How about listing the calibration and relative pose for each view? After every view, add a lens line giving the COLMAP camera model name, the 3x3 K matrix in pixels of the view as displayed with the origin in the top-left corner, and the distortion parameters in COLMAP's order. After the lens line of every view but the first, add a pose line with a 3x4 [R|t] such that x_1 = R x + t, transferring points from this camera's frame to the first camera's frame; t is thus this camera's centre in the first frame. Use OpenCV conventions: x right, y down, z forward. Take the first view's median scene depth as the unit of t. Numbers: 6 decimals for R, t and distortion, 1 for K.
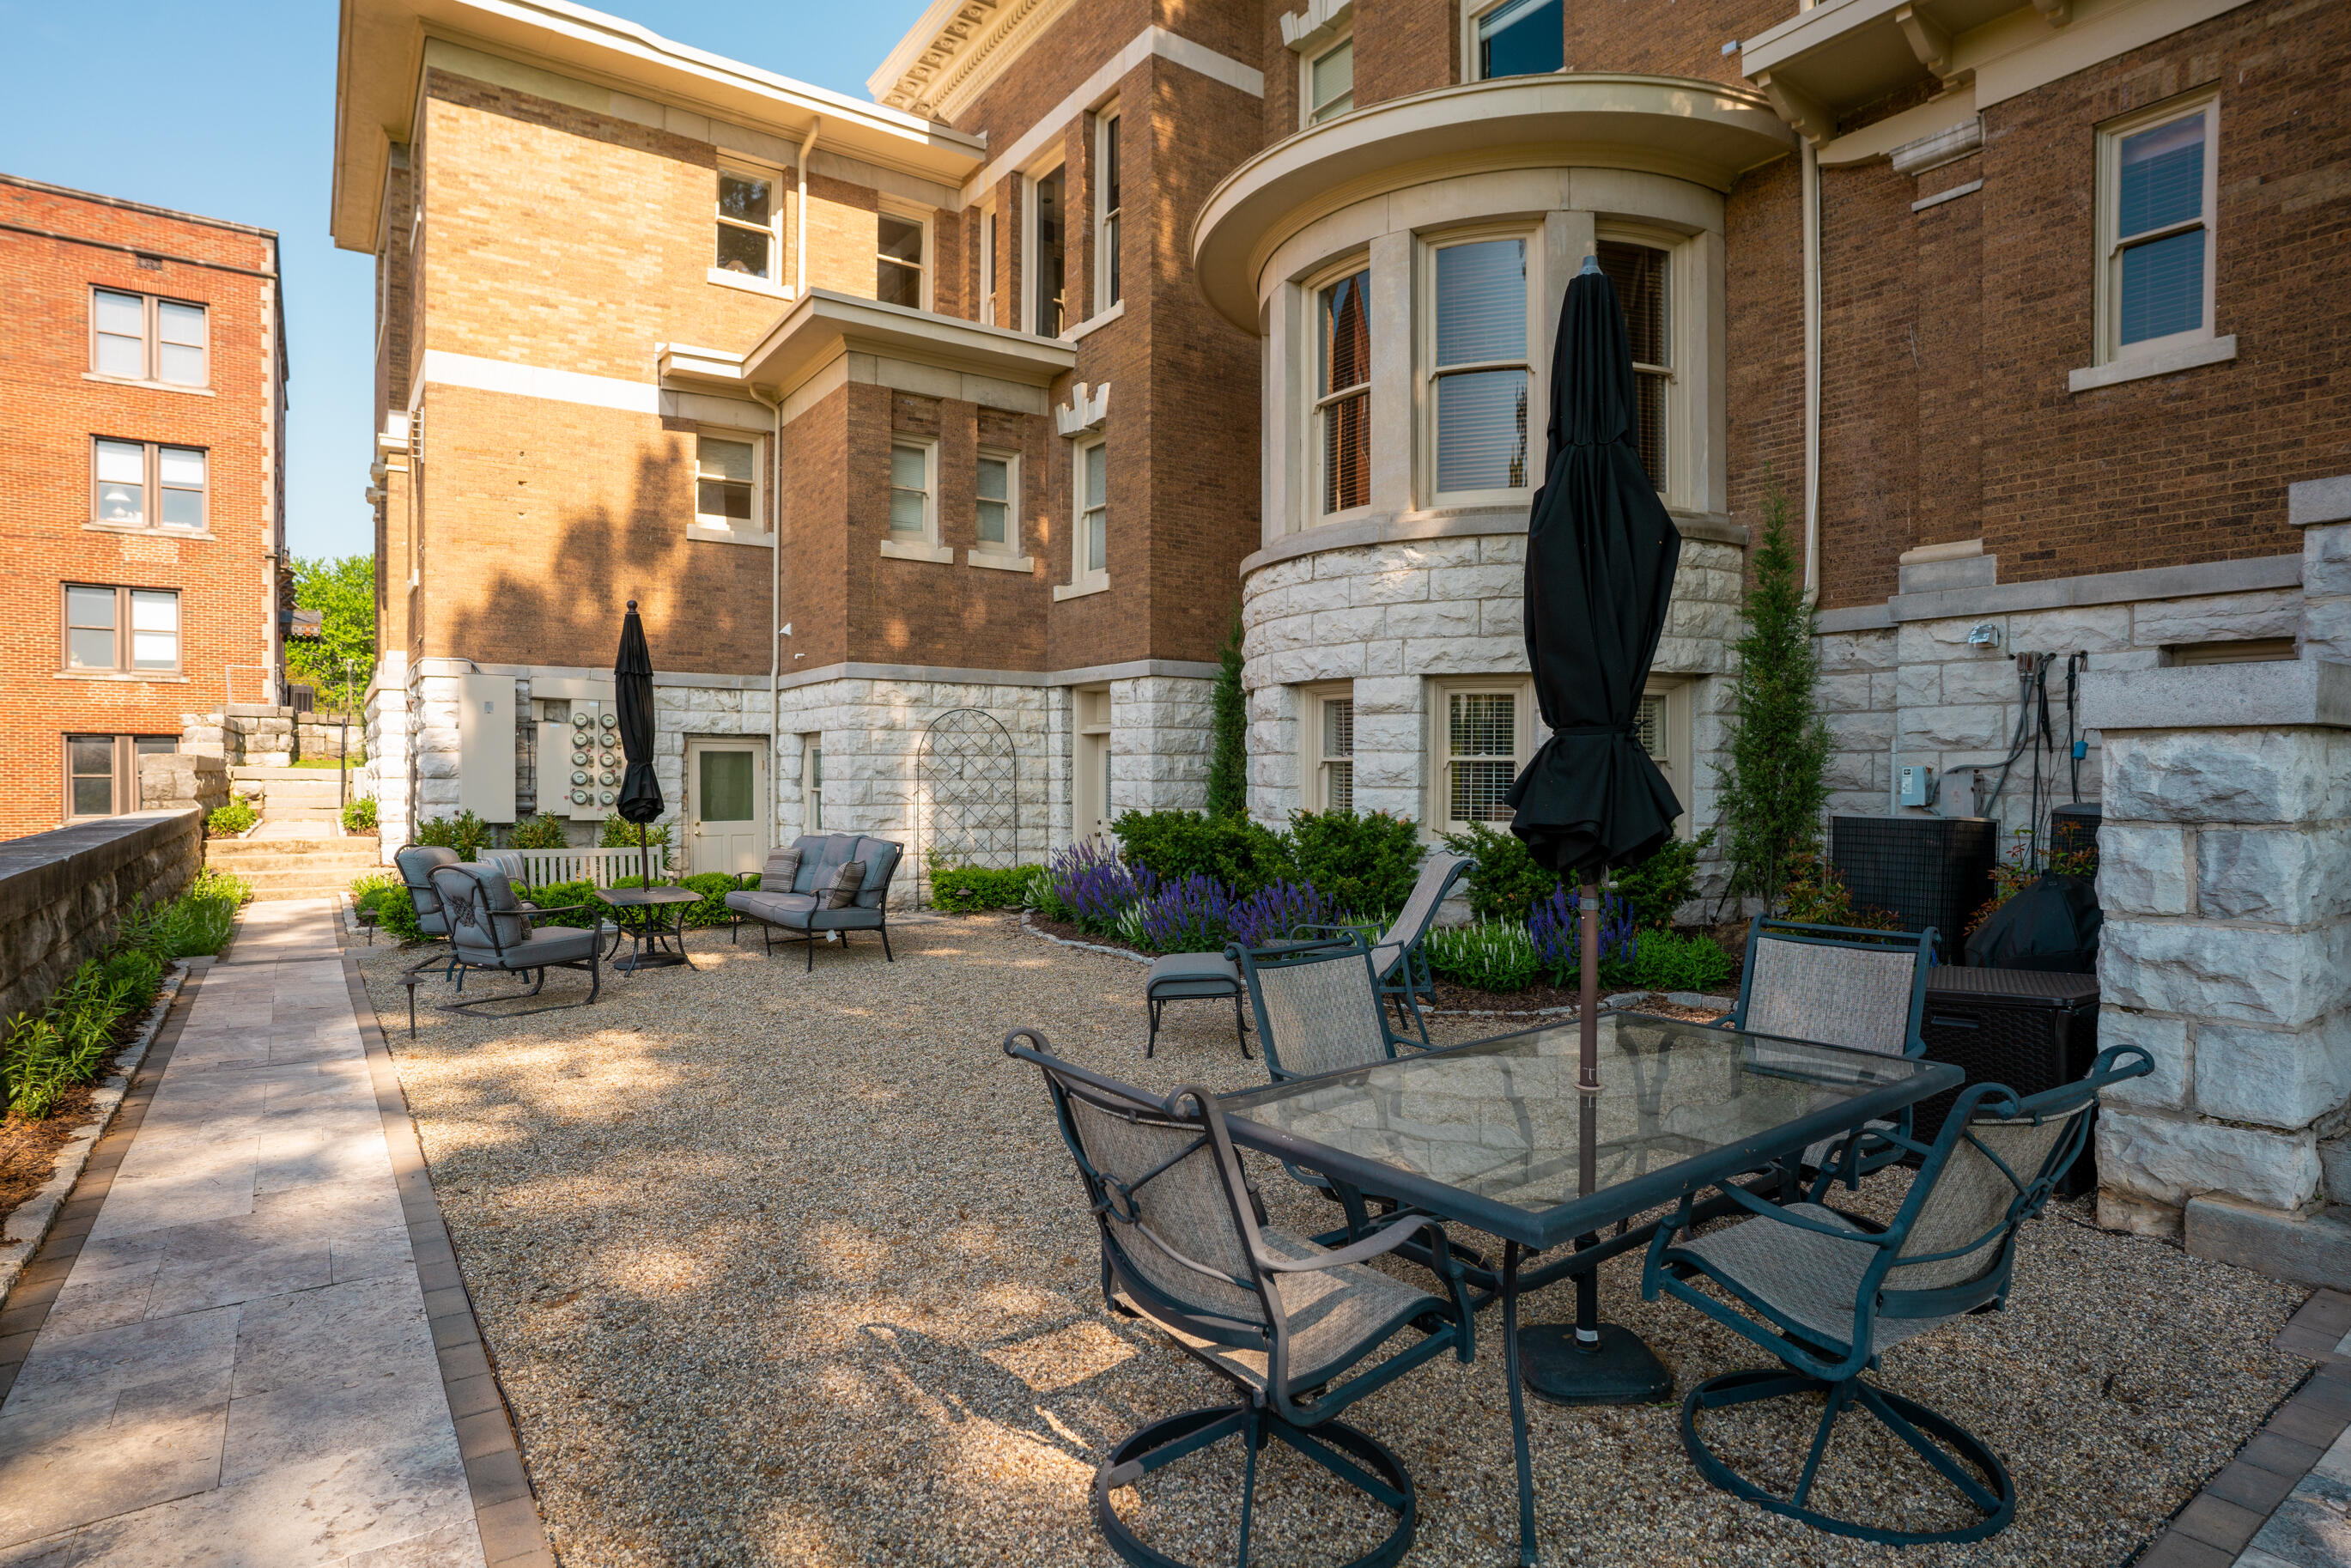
lens RADIAL K [[1223.5, 0, 1182.0], [0, 1223.5, 799.7], [0, 0, 1]] dist [0.011343, 0.000408]
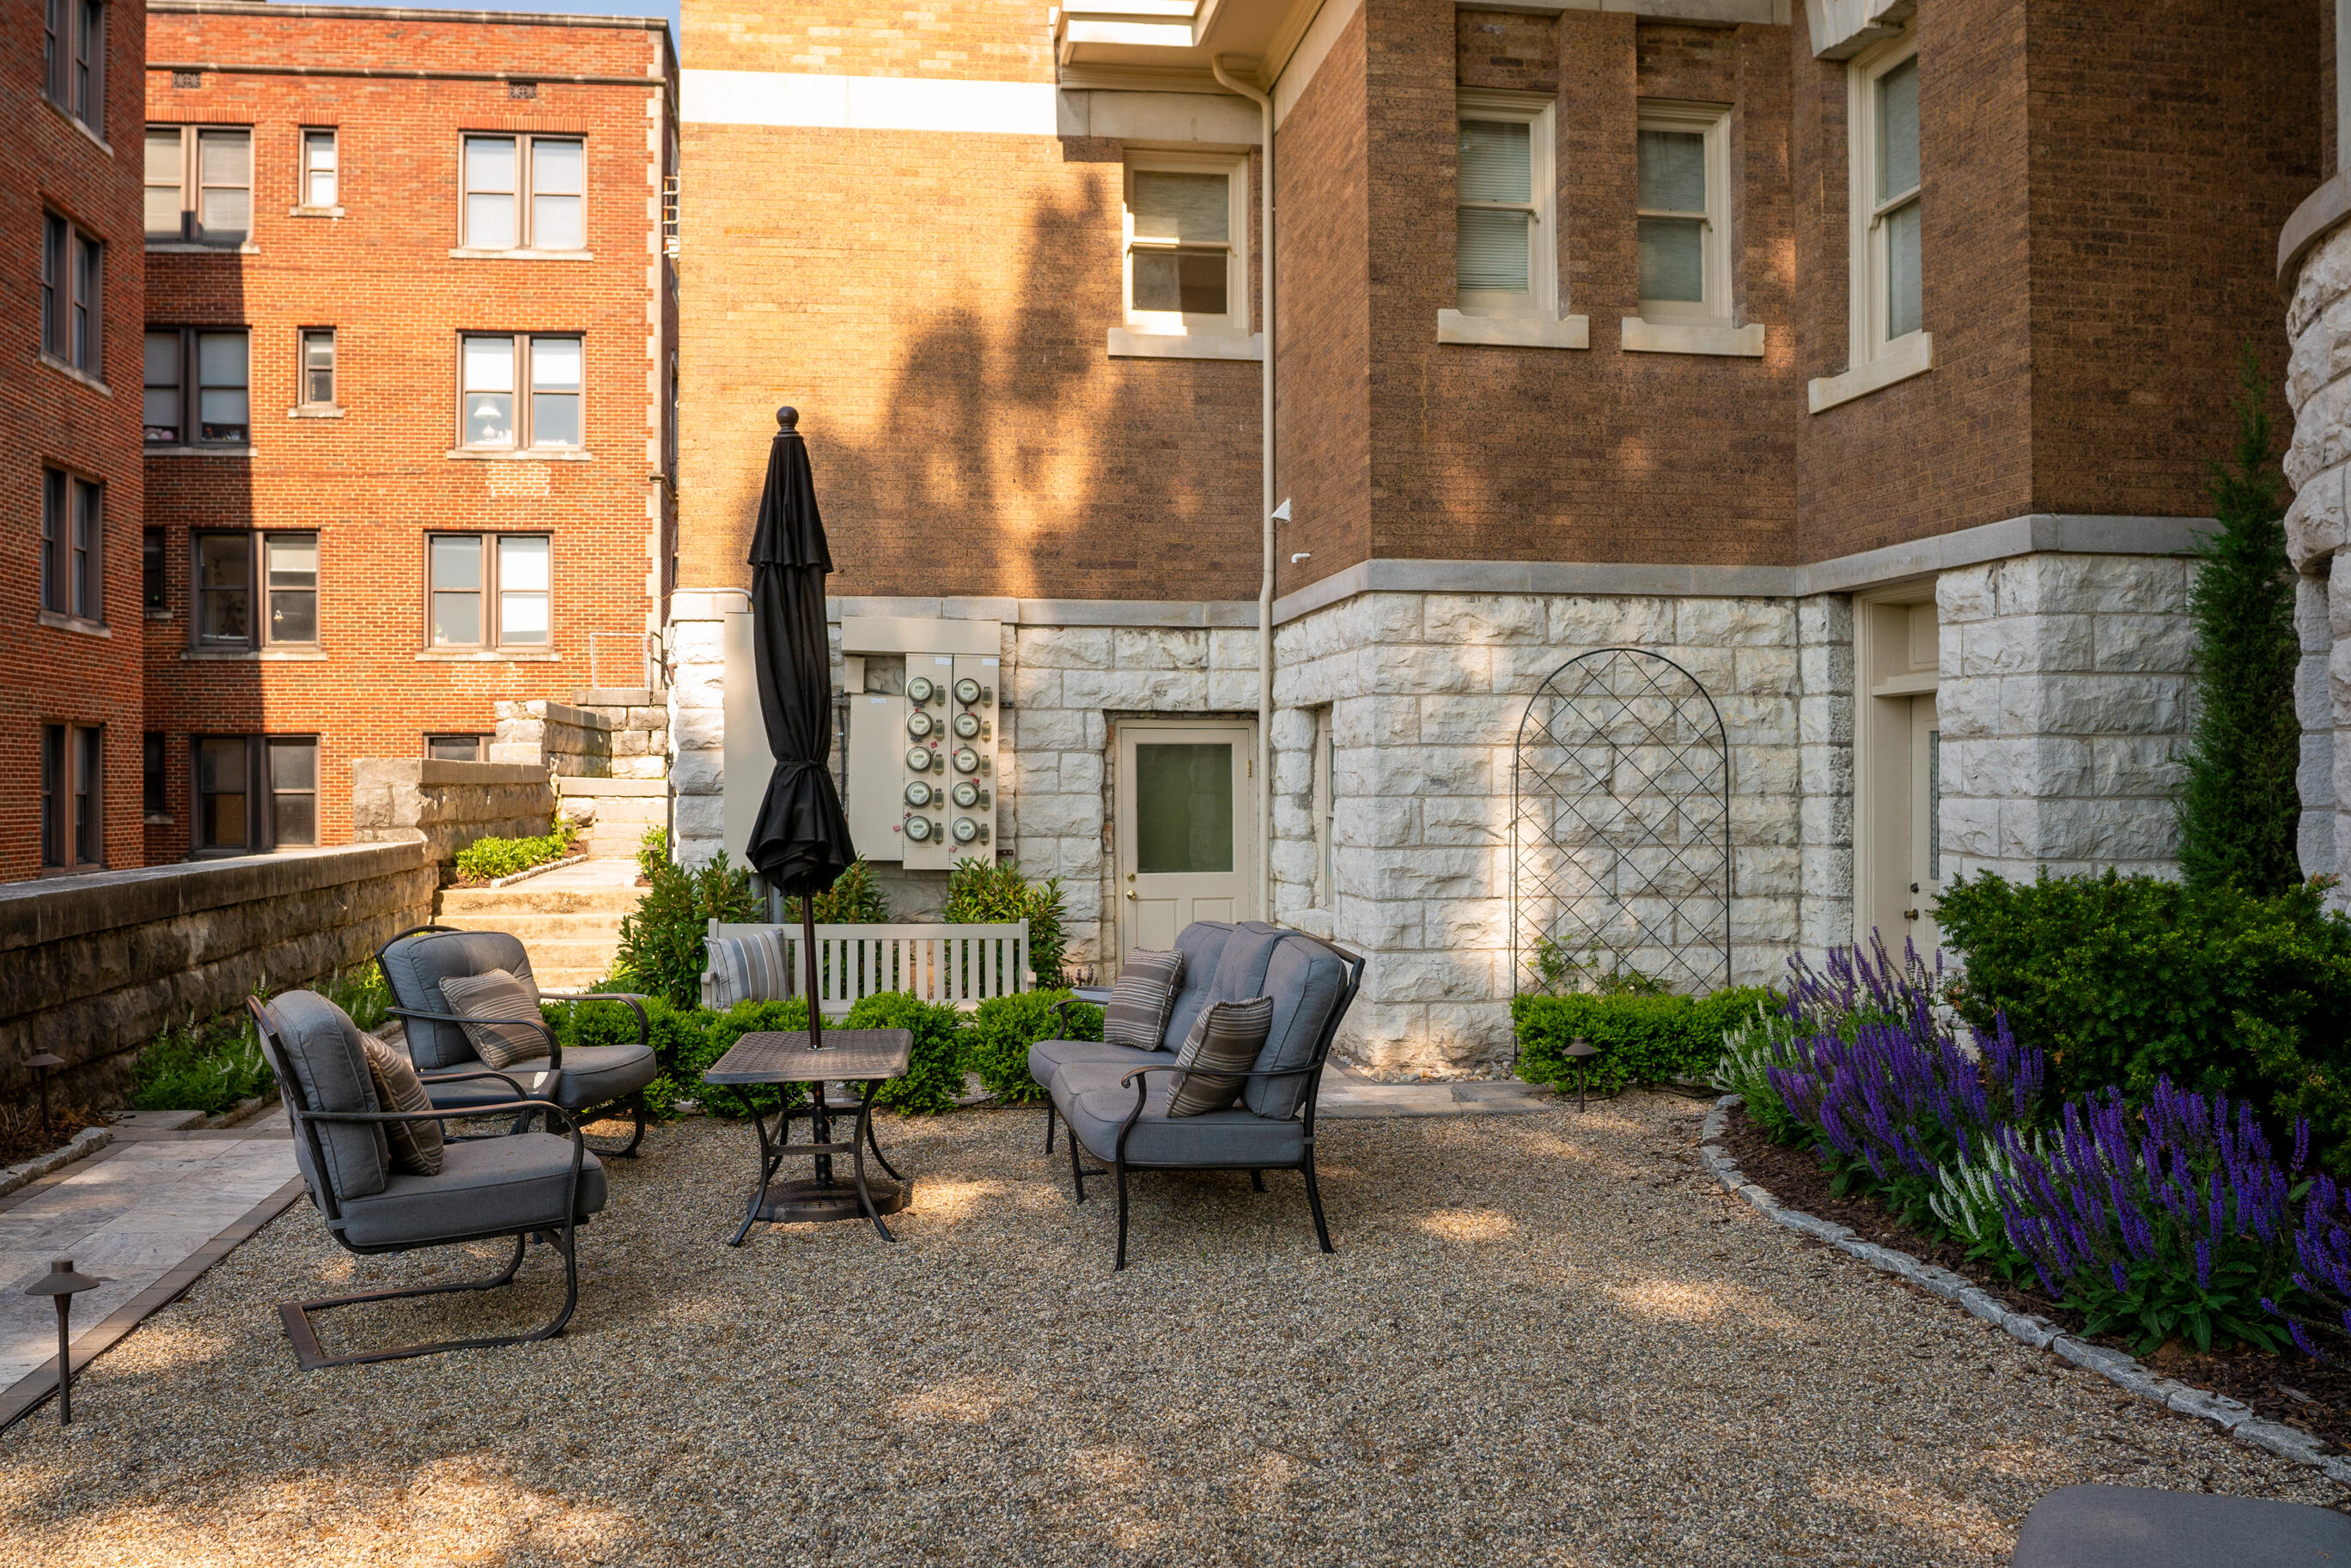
lens RADIAL K [[1883.6, 0, 1170.6], [0, 1883.6, 794.4], [0, 0, 1]] dist [-0.081734, 0.047709]
pose [[0.894481, -0.001413, -0.447103, -0.005466], [-0.005473, 0.999885, -0.014109, -0.005528], [0.447072, 0.015068, 0.894371, 0.265557]]
